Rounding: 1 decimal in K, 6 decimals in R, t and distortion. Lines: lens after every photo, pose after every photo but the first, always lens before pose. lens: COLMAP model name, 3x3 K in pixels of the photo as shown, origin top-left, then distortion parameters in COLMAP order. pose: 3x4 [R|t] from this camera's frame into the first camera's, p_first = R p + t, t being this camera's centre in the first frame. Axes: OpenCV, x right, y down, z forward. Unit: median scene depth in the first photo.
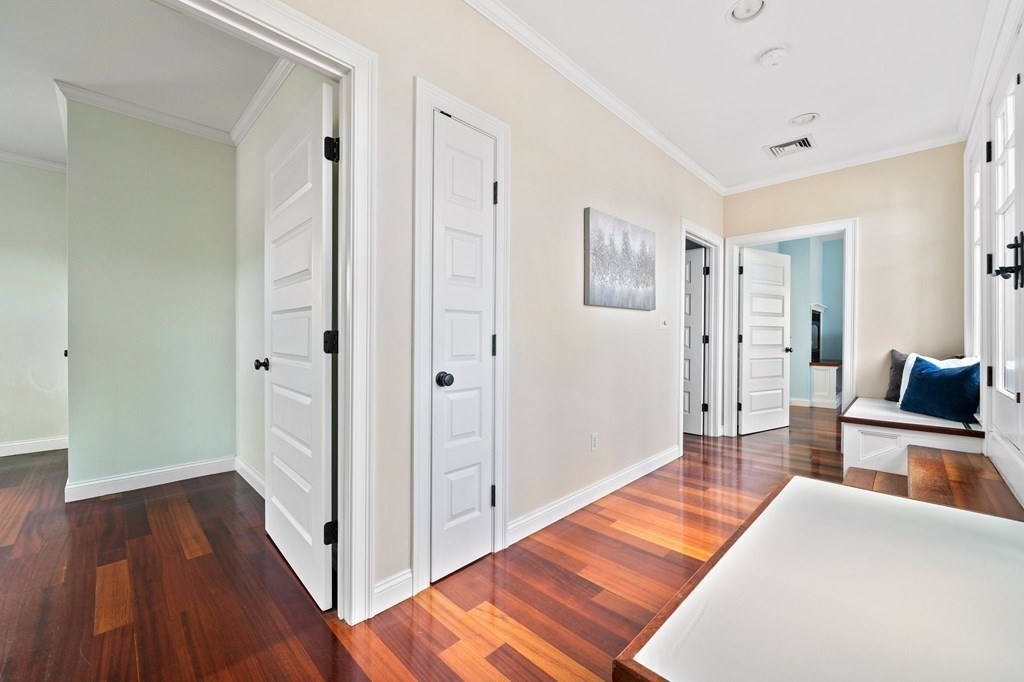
lens RADIAL K [[393.5, 0, 512.1], [0, 393.5, 342.6], [0, 0, 1]] dist [0.000792, -0.001711]
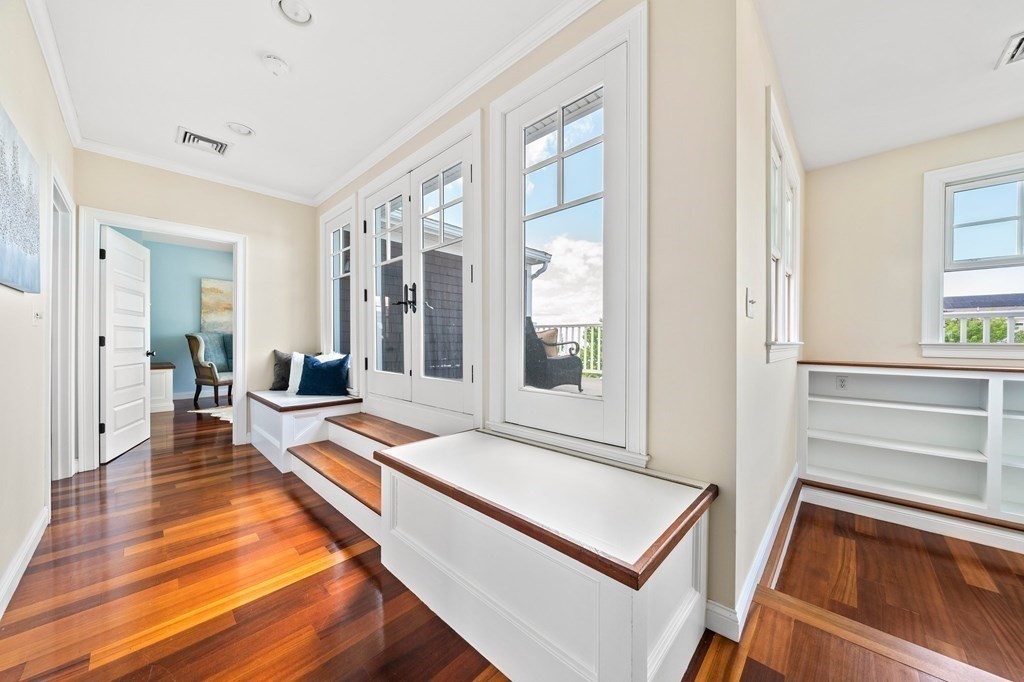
lens RADIAL K [[354.6, 0, 506.9], [0, 354.6, 344.8], [0, 0, 1]] dist [-0.005018, -0.000363]
pose [[-0.018991, -0.008990, 0.999779, -0.135528], [0.011625, 0.999890, 0.009212, -0.000137], [-0.999752, 0.011798, -0.018884, 0.207733]]
